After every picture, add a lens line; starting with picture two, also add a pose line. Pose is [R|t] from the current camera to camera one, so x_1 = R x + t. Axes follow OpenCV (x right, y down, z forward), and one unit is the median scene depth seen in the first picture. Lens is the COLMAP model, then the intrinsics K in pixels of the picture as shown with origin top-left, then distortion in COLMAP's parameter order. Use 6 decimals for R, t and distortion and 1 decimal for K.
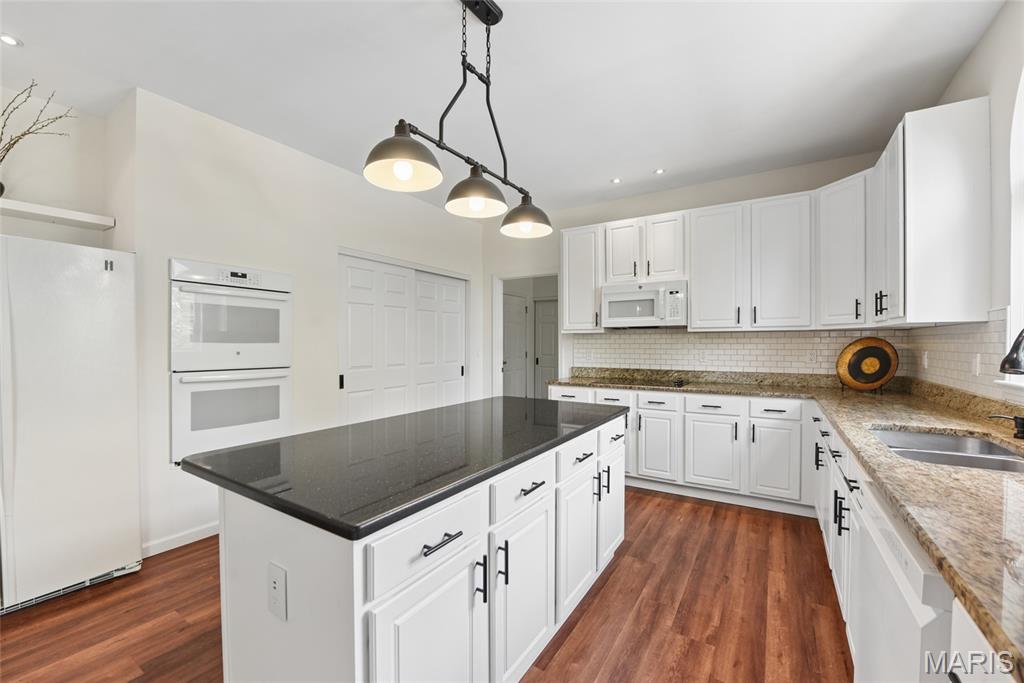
lens RADIAL K [[424.3, 0, 506.4], [0, 424.3, 341.5], [0, 0, 1]] dist [0.000887, -0.000116]
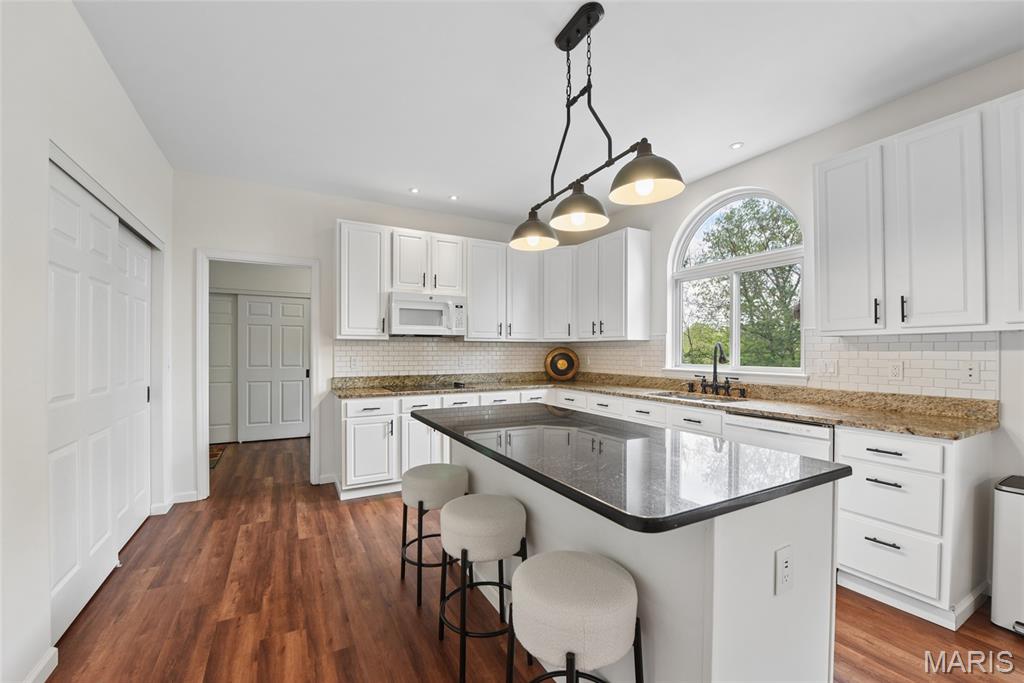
lens RADIAL K [[418.2, 0, 512.4], [0, 418.2, 351.8], [0, 0, 1]] dist [-0.018079, -0.000375]
pose [[0.478678, 0.000459, 0.877990, -0.501567], [-0.005824, 0.999980, 0.002652, 0.003128], [-0.877971, -0.006383, 0.478671, 0.314701]]
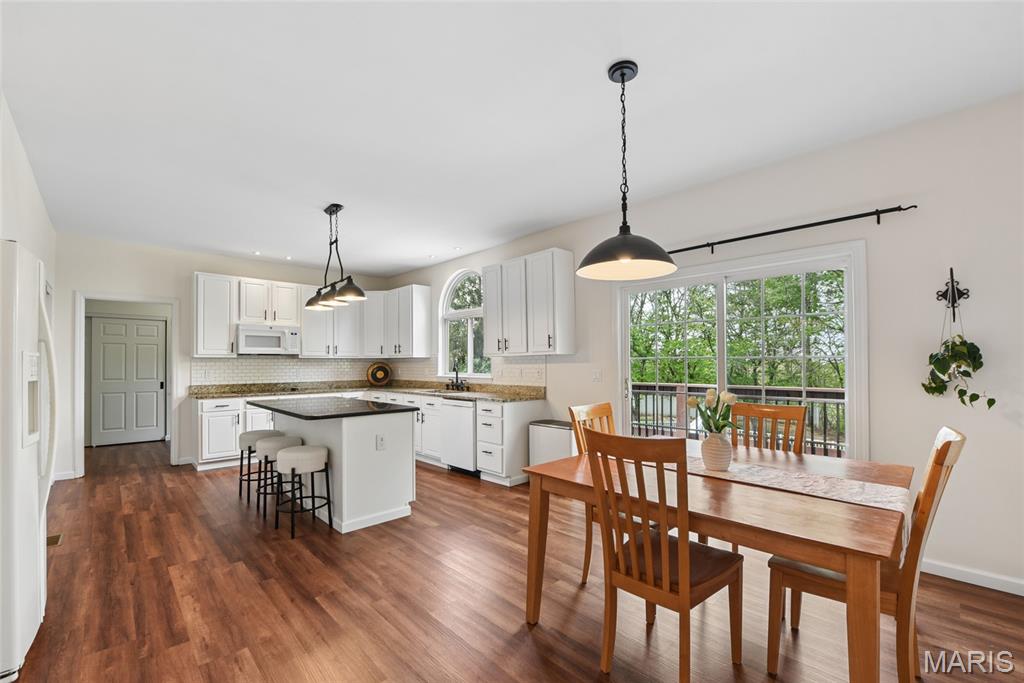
lens RADIAL K [[425.3, 0, 522.1], [0, 425.3, 359.0], [0, 0, 1]] dist [-0.019934, -0.000527]
pose [[0.216323, 0.010581, 0.976264, -0.938486], [0.000225, 0.999941, -0.010887, -0.001061], [-0.976322, 0.002575, 0.216308, -0.187611]]
